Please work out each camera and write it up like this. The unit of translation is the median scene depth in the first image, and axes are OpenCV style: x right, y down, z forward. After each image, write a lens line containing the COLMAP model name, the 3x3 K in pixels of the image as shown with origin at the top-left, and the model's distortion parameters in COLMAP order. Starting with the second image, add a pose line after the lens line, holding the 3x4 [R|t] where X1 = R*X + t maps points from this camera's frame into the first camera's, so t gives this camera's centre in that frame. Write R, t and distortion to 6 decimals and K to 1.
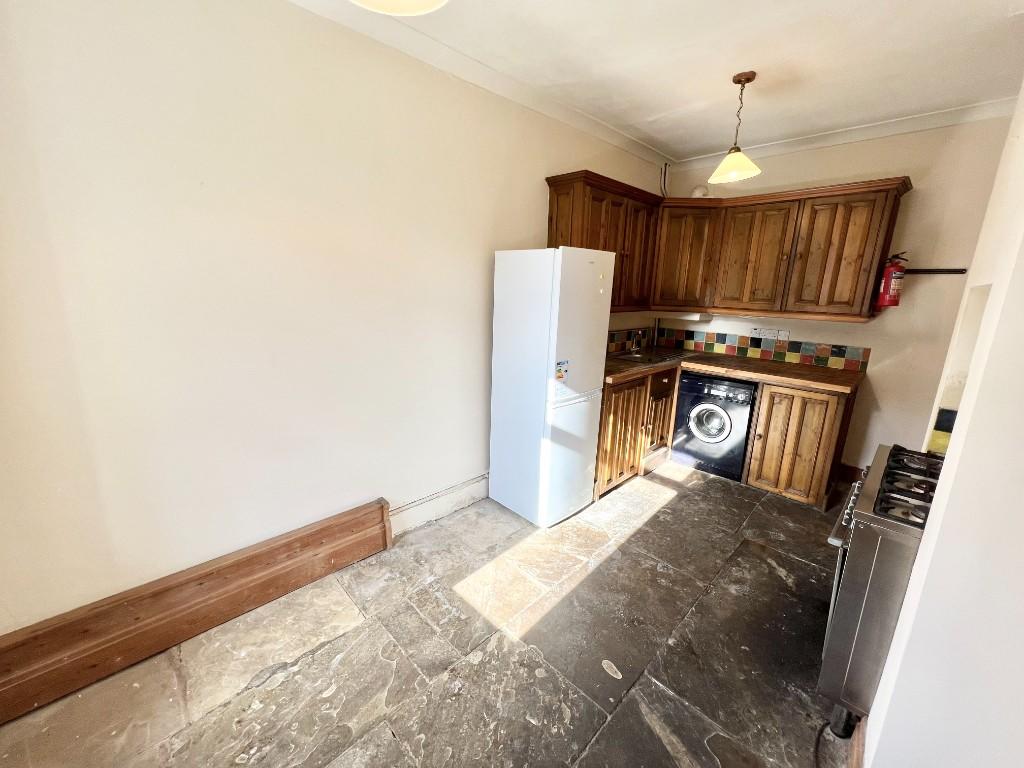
lens RADIAL K [[411.9, 0, 511.1], [0, 411.9, 381.5], [0, 0, 1]] dist [-0.000222, 0.000119]
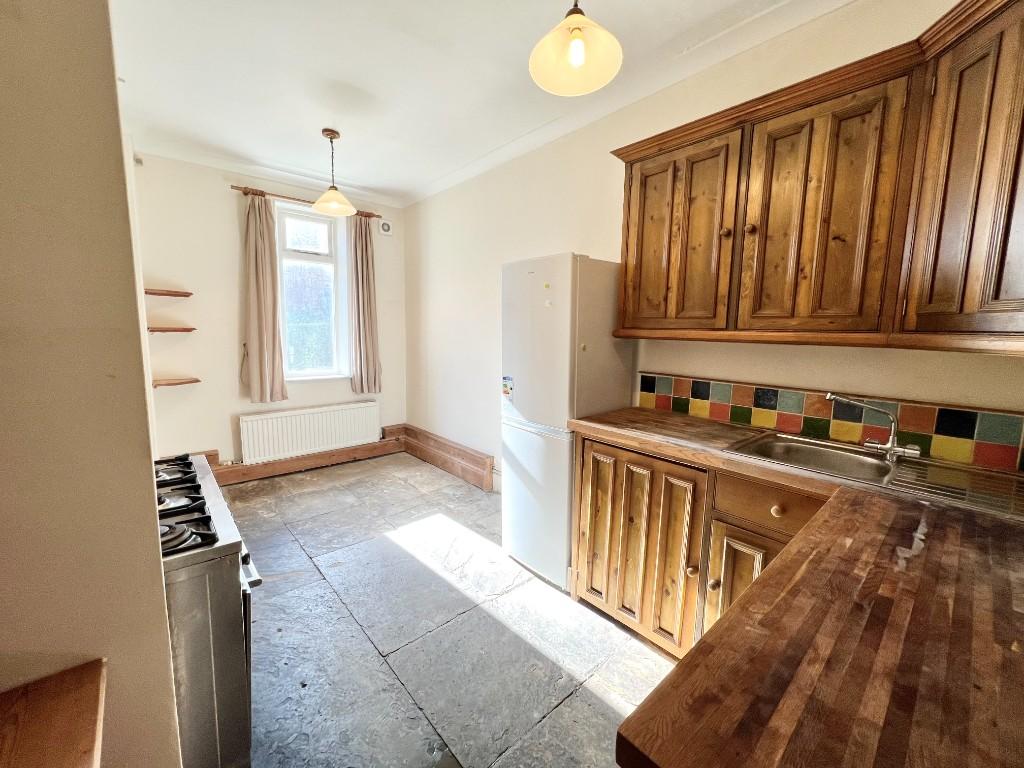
lens RADIAL K [[411.9, 0, 511.1], [0, 411.9, 381.5], [0, 0, 1]] dist [-0.000222, 0.000119]
pose [[-0.049432, 0.105081, -0.993234, 1.091742], [-0.246433, 0.962422, 0.114086, -0.151478], [0.967898, 0.250405, -0.021679, 1.023665]]
